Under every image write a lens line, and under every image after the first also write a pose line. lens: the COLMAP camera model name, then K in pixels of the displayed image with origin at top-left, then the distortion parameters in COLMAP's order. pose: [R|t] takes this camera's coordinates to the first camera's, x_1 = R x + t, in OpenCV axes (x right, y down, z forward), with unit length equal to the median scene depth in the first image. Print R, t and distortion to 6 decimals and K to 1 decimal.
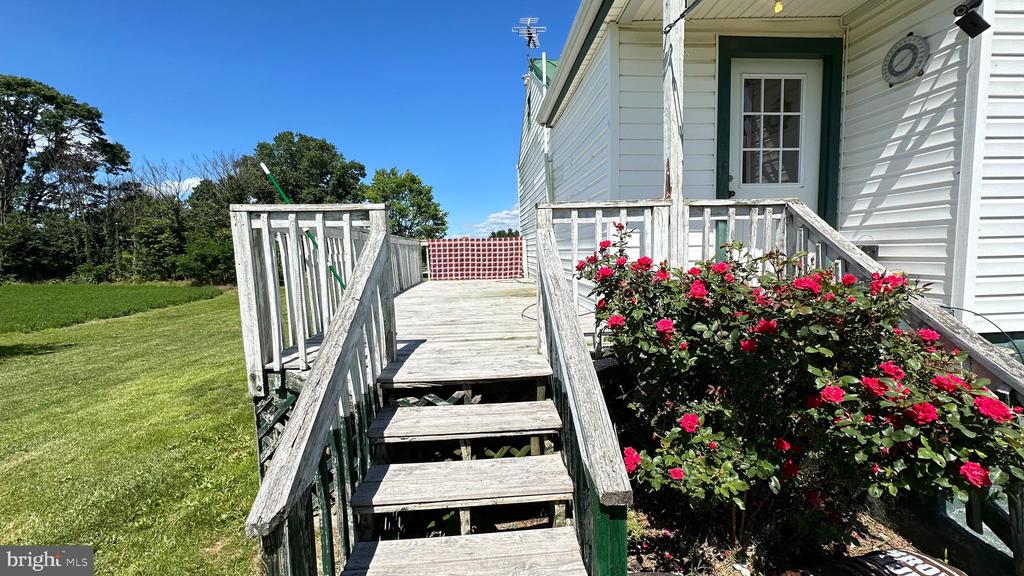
lens RADIAL K [[416.5, 0, 513.1], [0, 416.5, 291.5], [0, 0, 1]] dist [-0.004173, 0.001136]
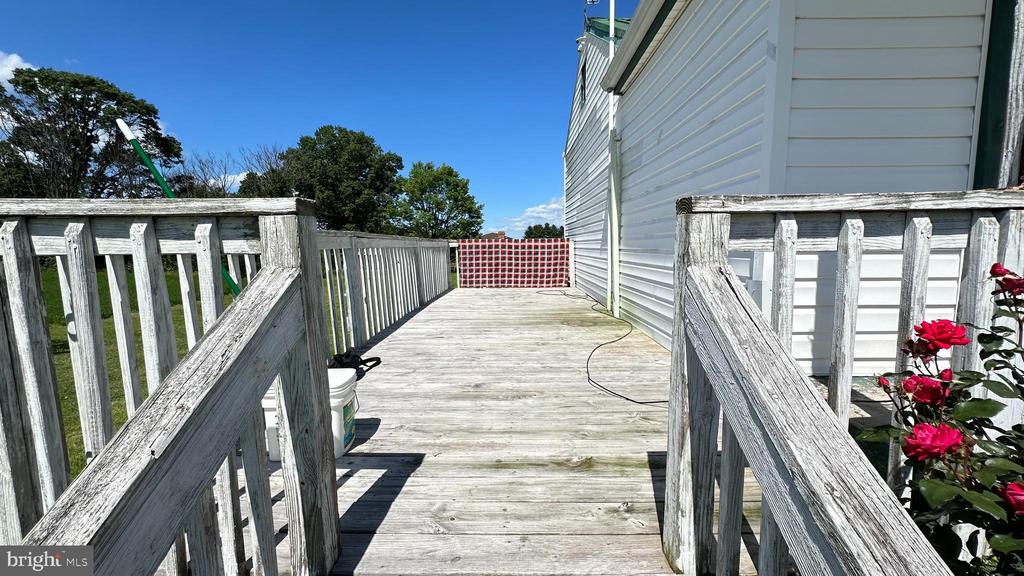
lens RADIAL K [[416.5, 0, 511.2], [0, 416.5, 288.9], [0, 0, 1]] dist [-0.004173, 0.001136]
pose [[0.995802, 0.023983, -0.088334, -0.017977], [-0.023262, 0.999687, 0.009188, -0.033678], [0.088527, -0.007095, 0.996048, 0.157736]]
